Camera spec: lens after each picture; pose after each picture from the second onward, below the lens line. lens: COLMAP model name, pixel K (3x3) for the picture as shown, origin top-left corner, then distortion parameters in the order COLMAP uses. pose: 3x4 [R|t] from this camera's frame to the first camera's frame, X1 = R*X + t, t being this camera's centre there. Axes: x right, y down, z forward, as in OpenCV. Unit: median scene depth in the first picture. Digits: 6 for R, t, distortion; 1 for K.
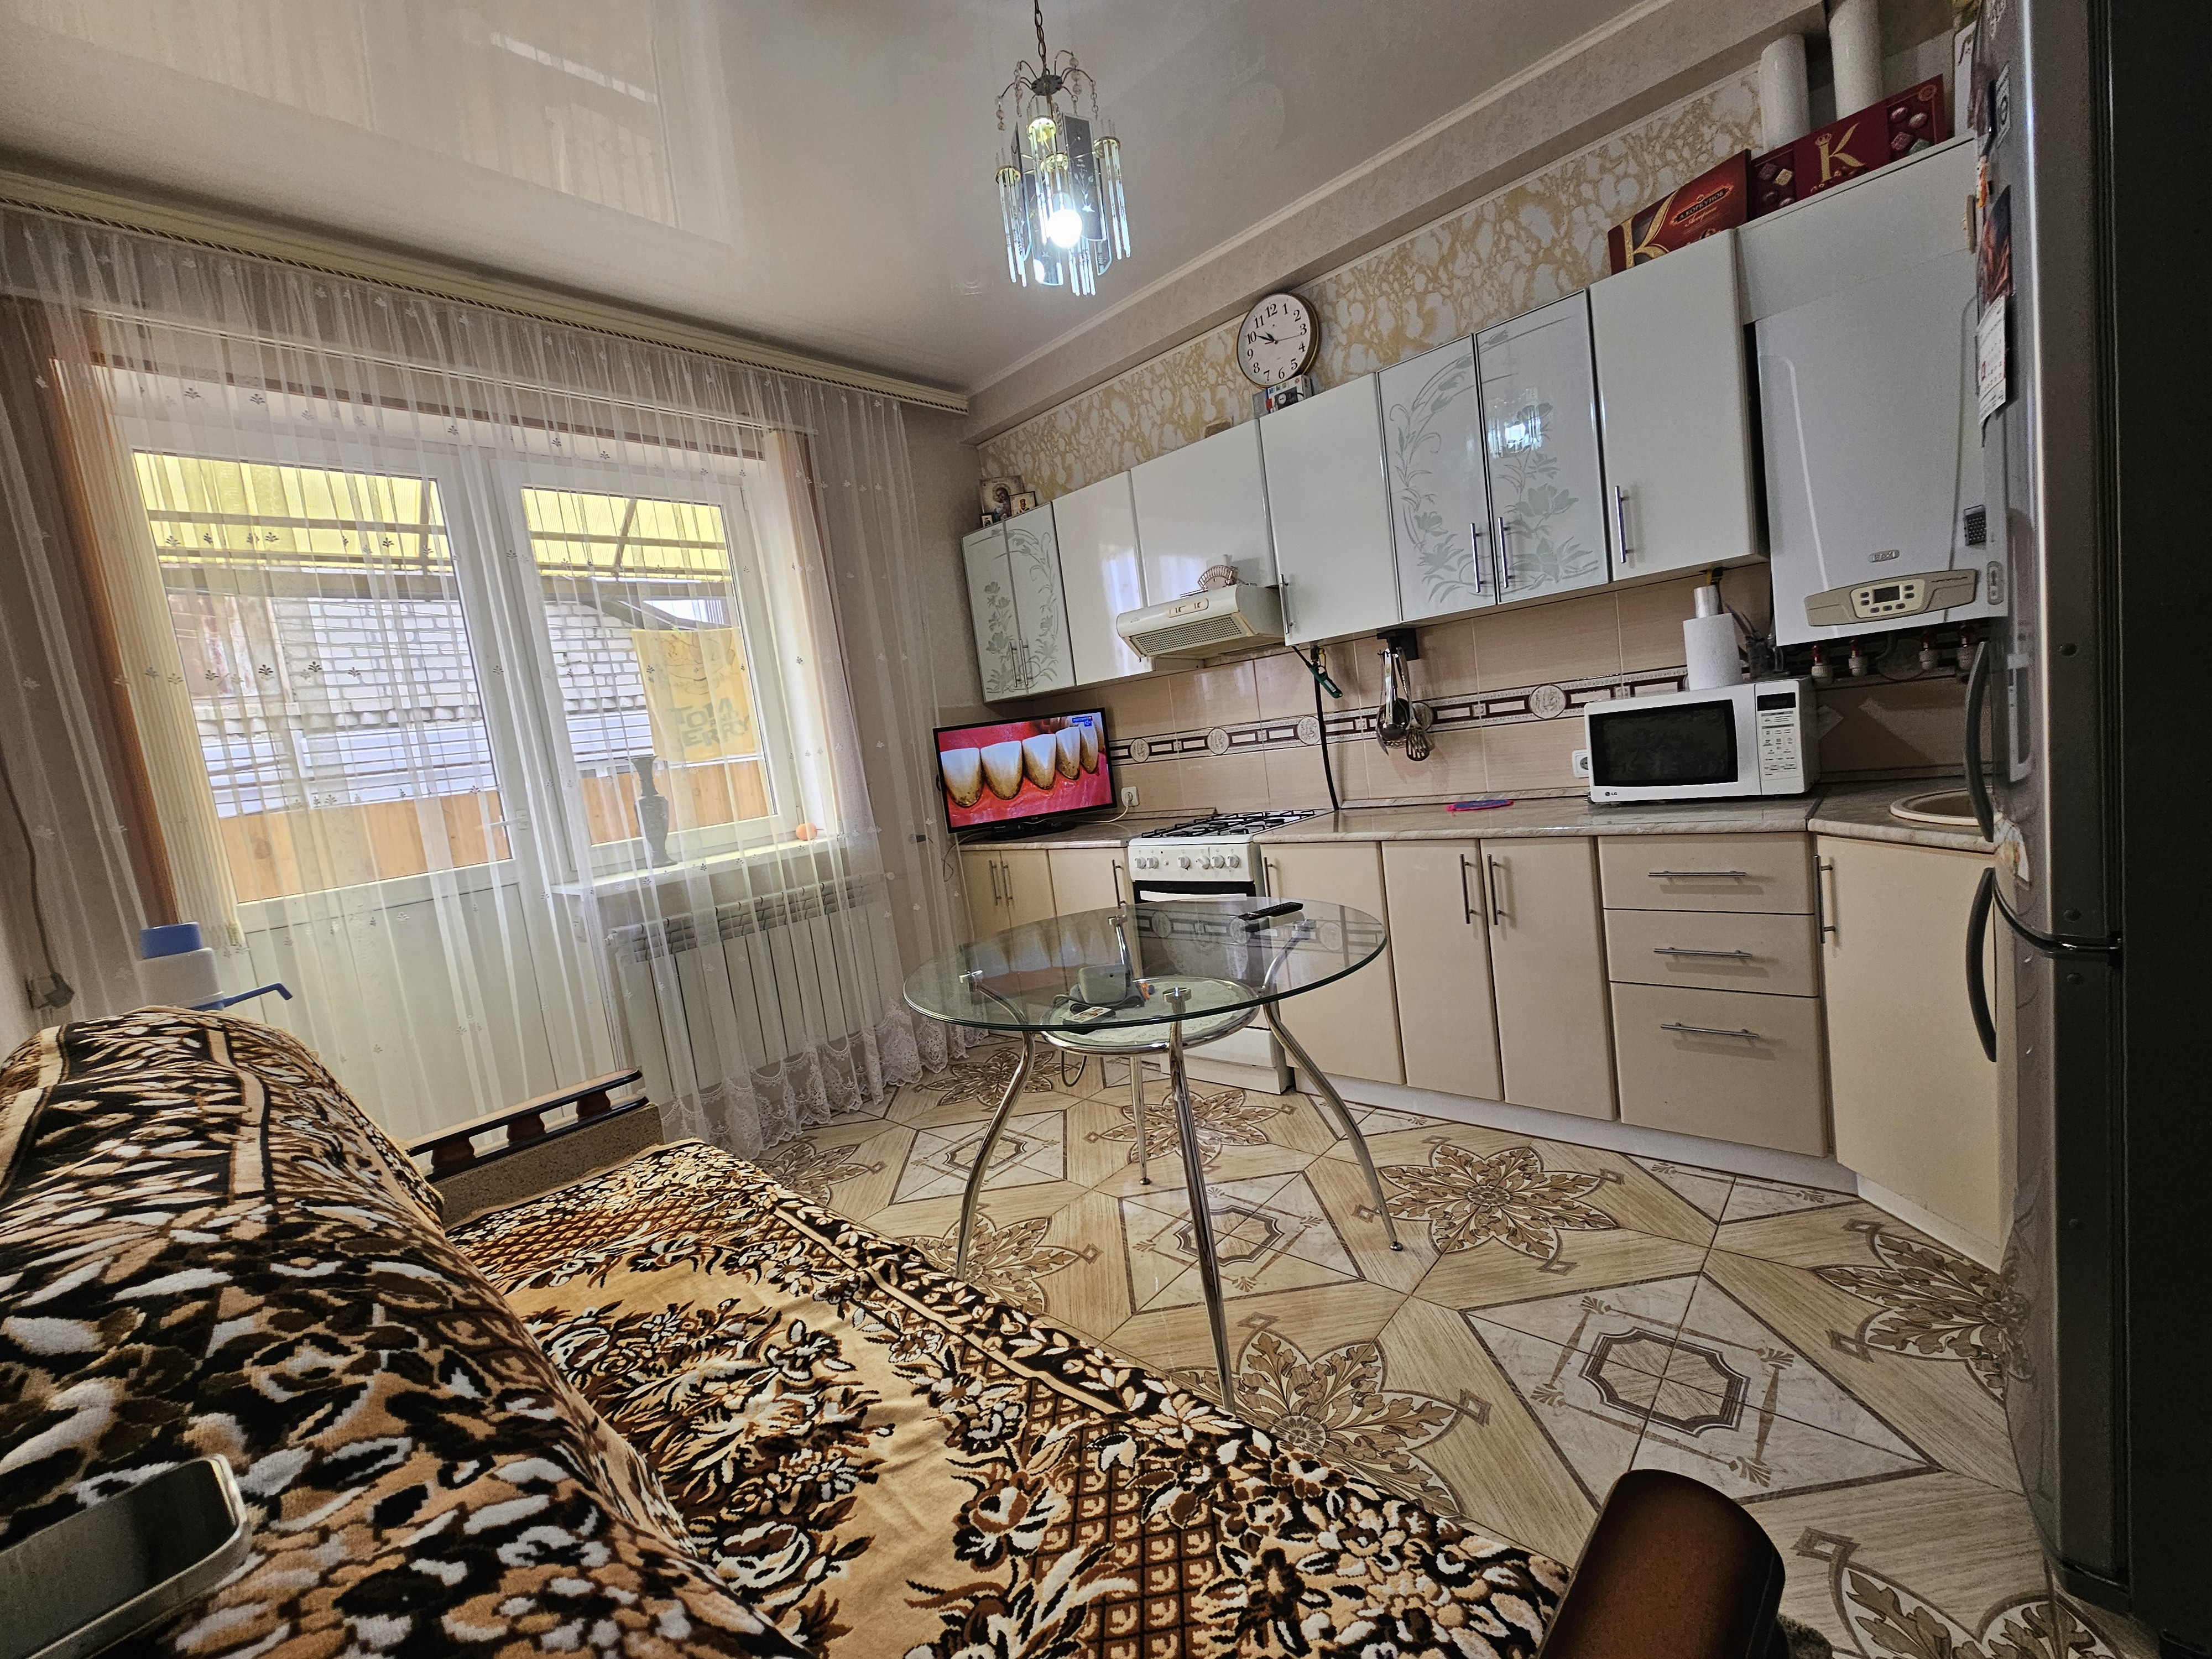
lens RADIAL K [[903.0, 0, 1099.0], [0, 903.0, 831.1], [0, 0, 1]] dist [-0.001544, -0.000912]
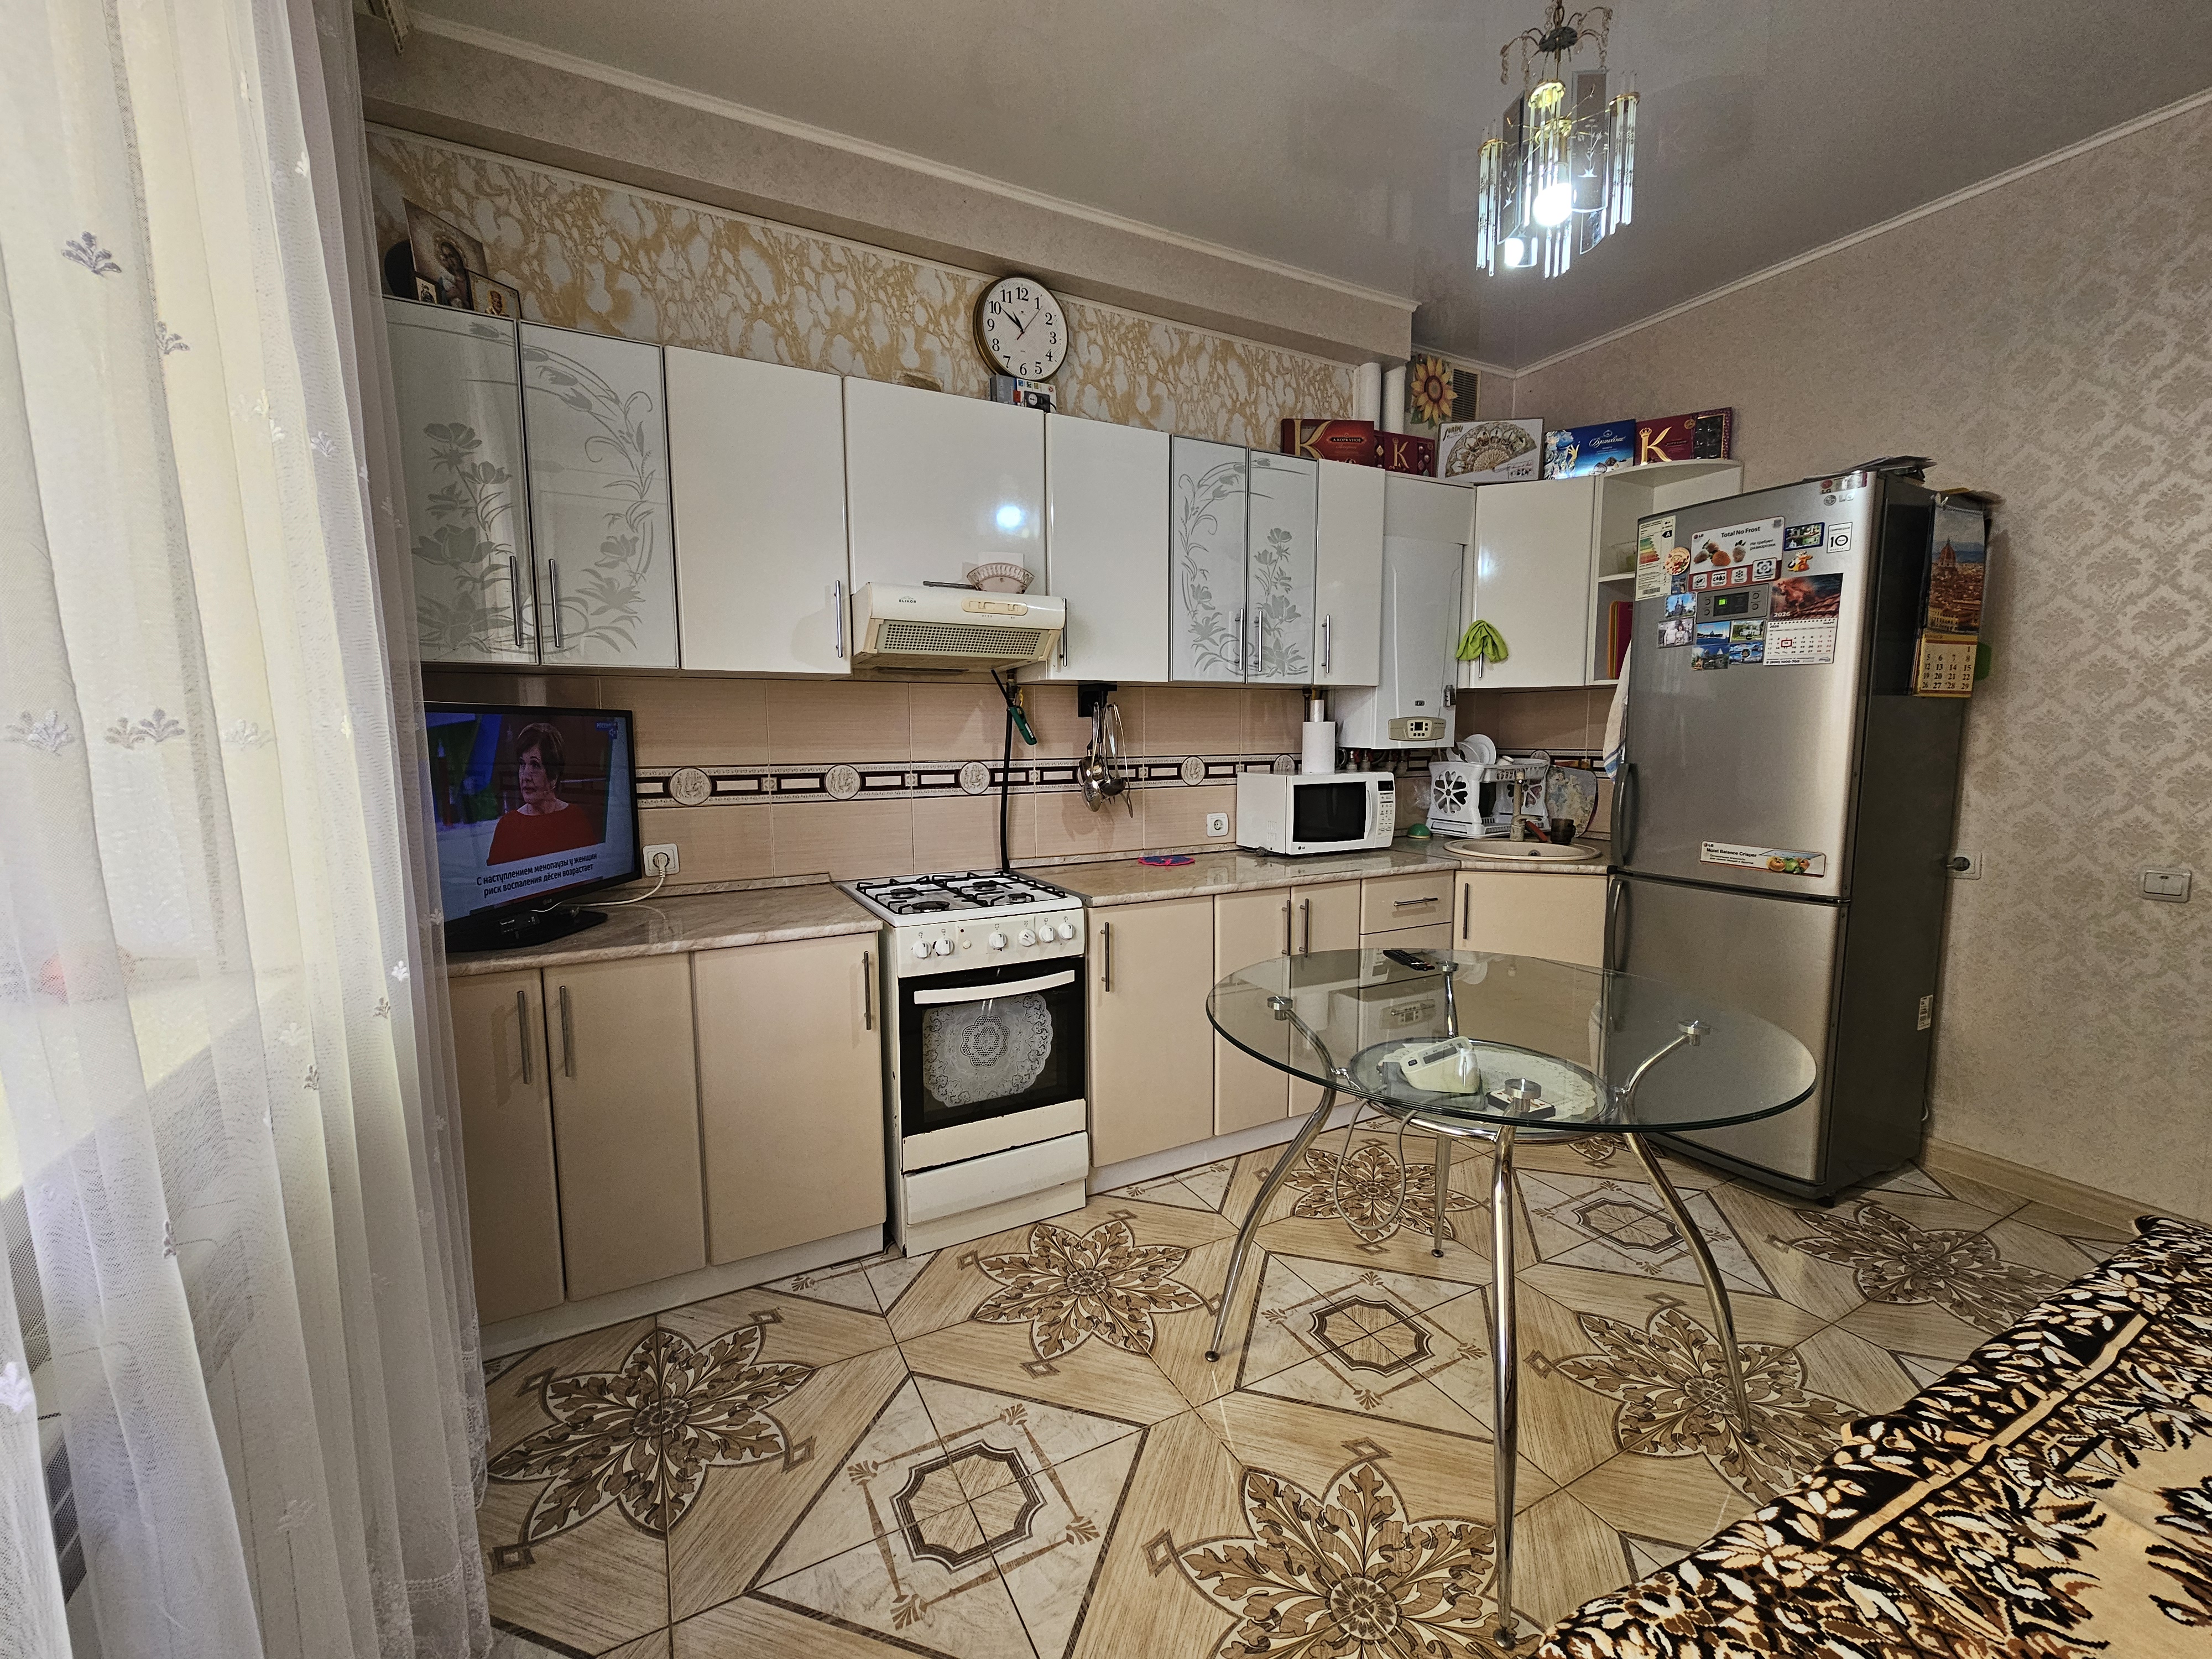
lens RADIAL K [[904.7, 0, 1093.7], [0, 904.7, 831.1], [0, 0, 1]] dist [-0.001899, 0.000007]
pose [[0.335419, 0.027137, 0.941678, -0.907396], [0.055825, 0.997256, -0.048623, -0.023227], [-0.940414, 0.068878, 0.332984, 1.043325]]
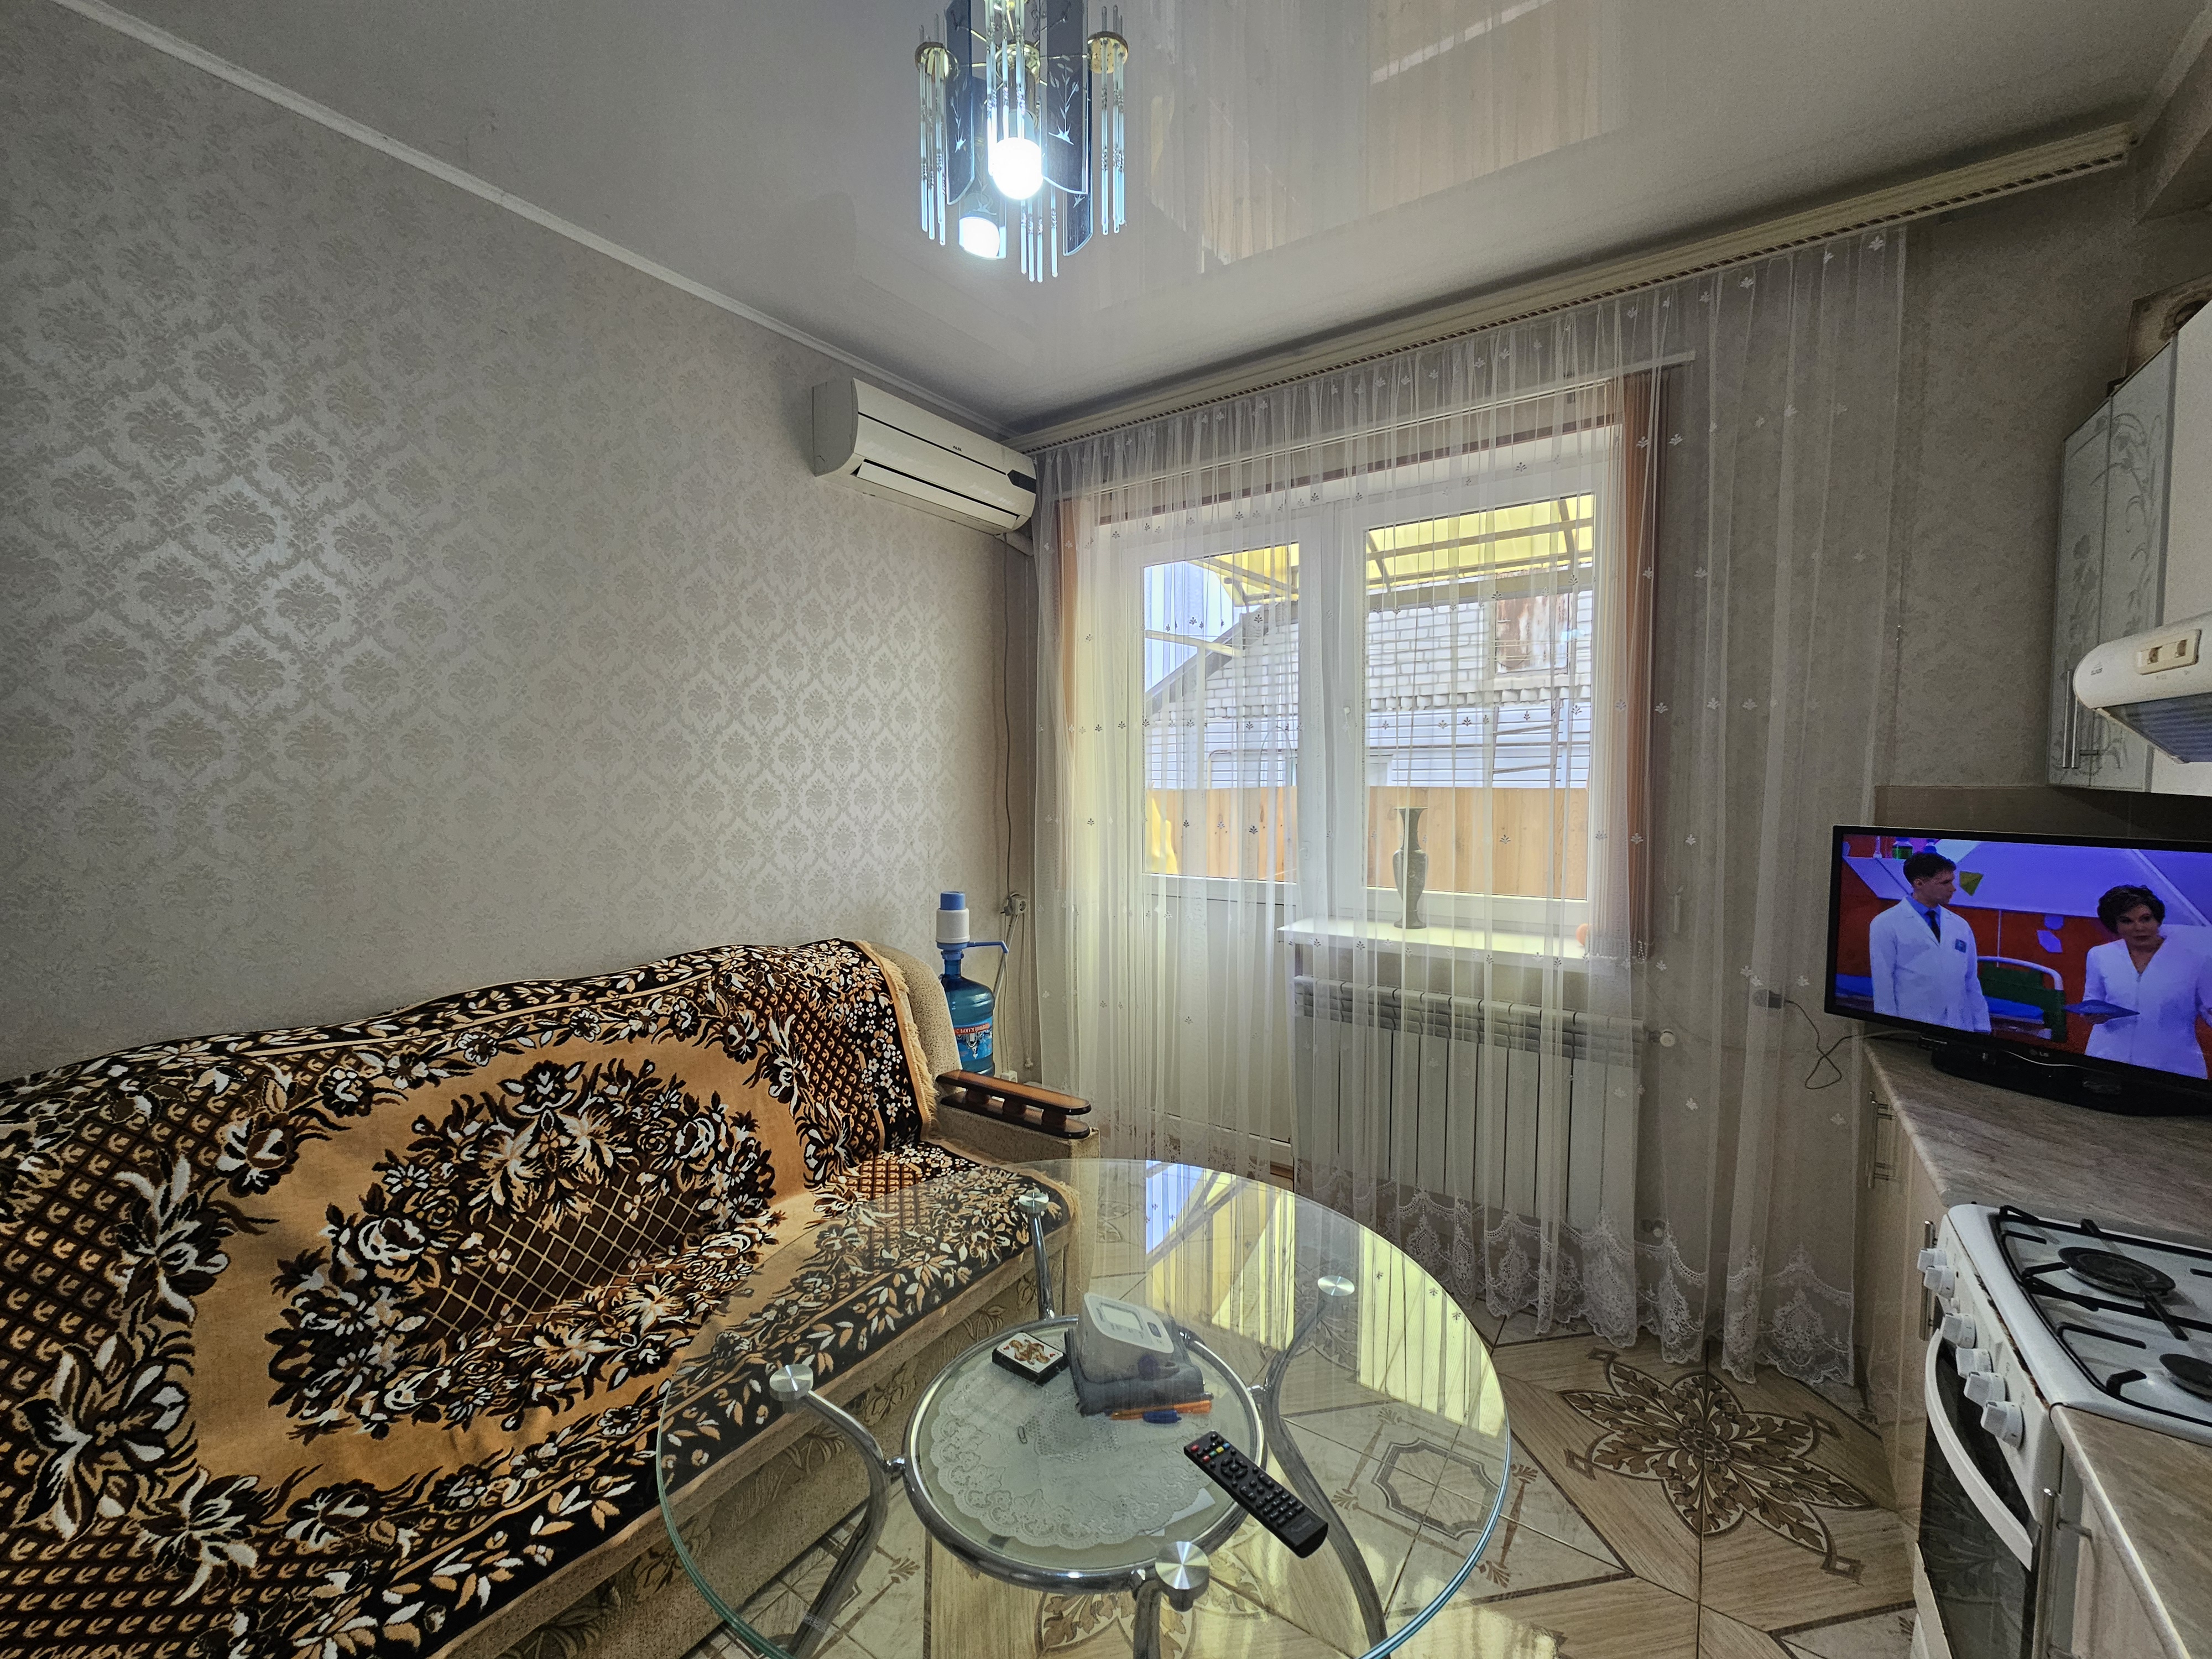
lens RADIAL K [[903.0, 0, 1099.0], [0, 903.0, 831.1], [0, 0, 1]] dist [-0.001544, -0.000912]
pose [[0.137671, 0.194759, -0.971141, 0.575353], [-0.111406, 0.977301, 0.180201, -0.308711], [0.984193, 0.083382, 0.156243, 0.885835]]
